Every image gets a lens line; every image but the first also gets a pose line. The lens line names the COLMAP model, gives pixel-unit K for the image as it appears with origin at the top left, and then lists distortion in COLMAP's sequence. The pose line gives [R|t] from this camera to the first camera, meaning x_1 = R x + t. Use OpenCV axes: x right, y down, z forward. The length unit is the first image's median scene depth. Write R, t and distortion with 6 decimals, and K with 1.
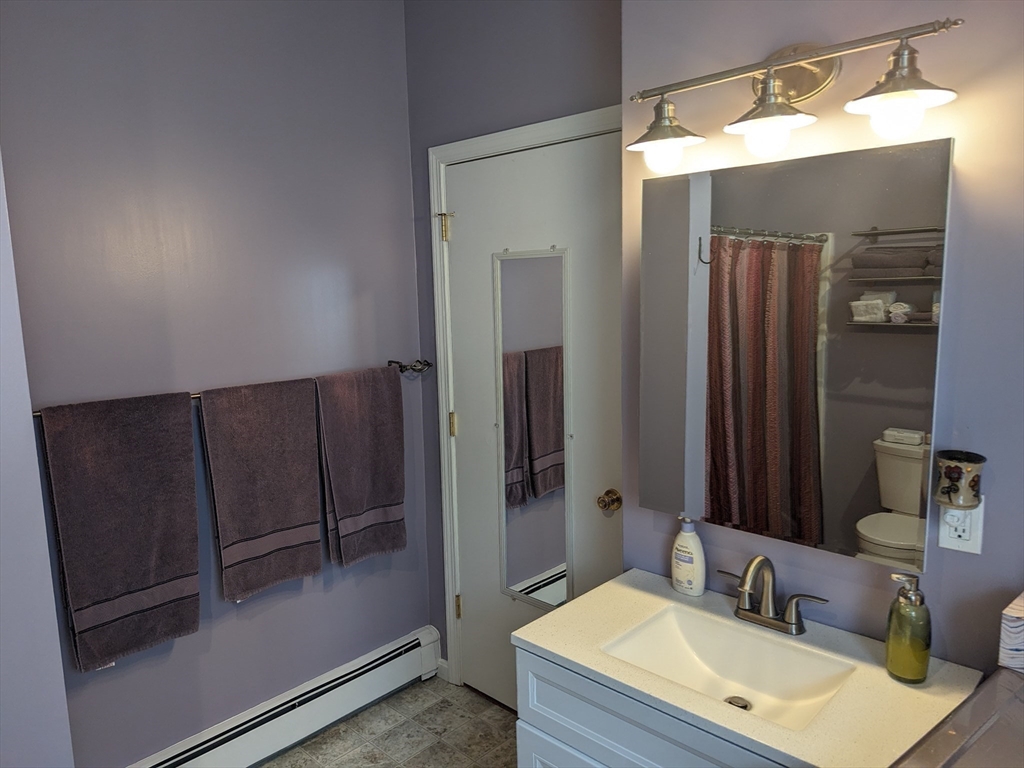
lens RADIAL K [[712.0, 0, 515.0], [0, 712.0, 379.0], [0, 0, 1]] dist [0.069771, -0.056658]
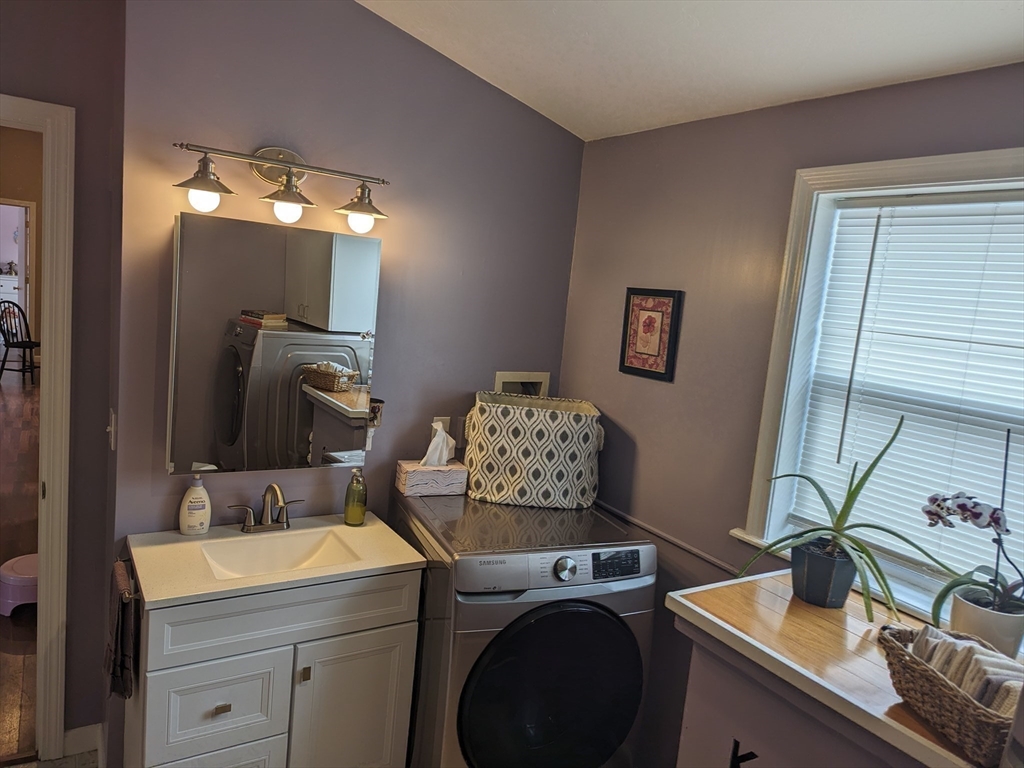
lens RADIAL K [[712.0, 0, 515.0], [0, 712.0, 379.0], [0, 0, 1]] dist [0.069771, -0.056658]
pose [[0.248156, -0.087984, 0.964716, -0.968032], [0.014197, 0.996090, 0.087194, -0.097755], [-0.968616, -0.007942, 0.248435, 0.137104]]
